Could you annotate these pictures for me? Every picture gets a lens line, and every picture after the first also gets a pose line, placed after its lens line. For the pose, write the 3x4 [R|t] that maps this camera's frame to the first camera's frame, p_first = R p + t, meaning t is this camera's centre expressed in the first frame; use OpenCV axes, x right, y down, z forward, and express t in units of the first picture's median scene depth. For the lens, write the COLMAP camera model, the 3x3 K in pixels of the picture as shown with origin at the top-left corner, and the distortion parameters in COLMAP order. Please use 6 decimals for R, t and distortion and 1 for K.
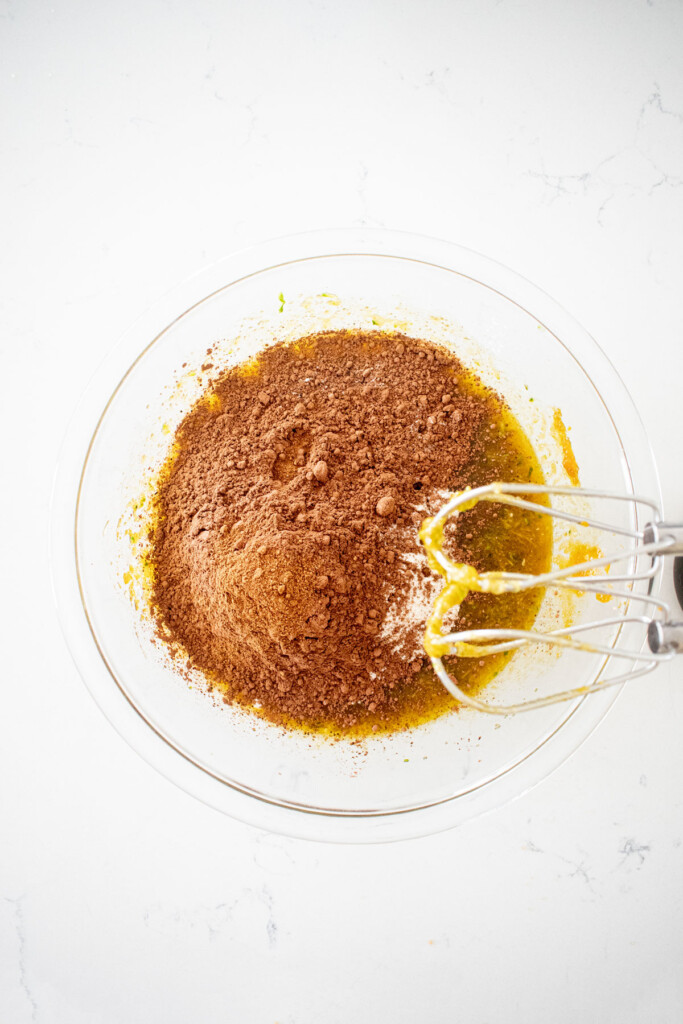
lens RADIAL K [[694.4, 0, 345.1], [0, 694.4, 519.0], [0, 0, 1]] dist [0.038280, 0.024729]
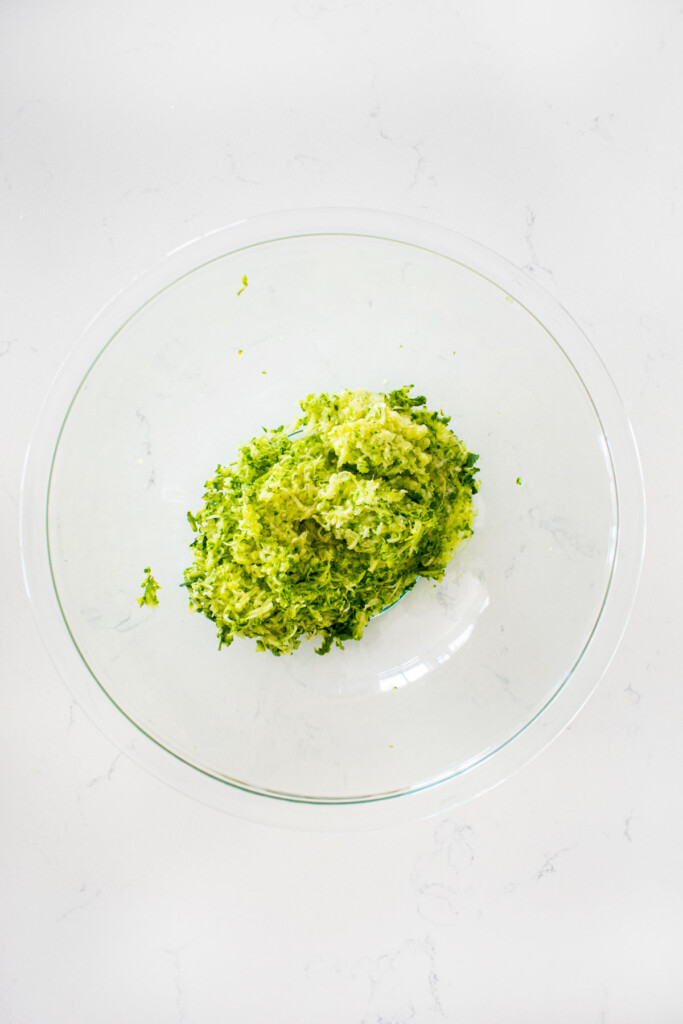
lens RADIAL K [[694.4, 0, 349.9], [0, 694.4, 513.9], [0, 0, 1]] dist [0.038280, 0.024729]
pose [[0.998445, 0.016708, 0.053183, -0.271484], [-0.017496, 0.999744, 0.014374, -0.084160], [-0.052929, -0.015282, 0.998481, 0.015708]]
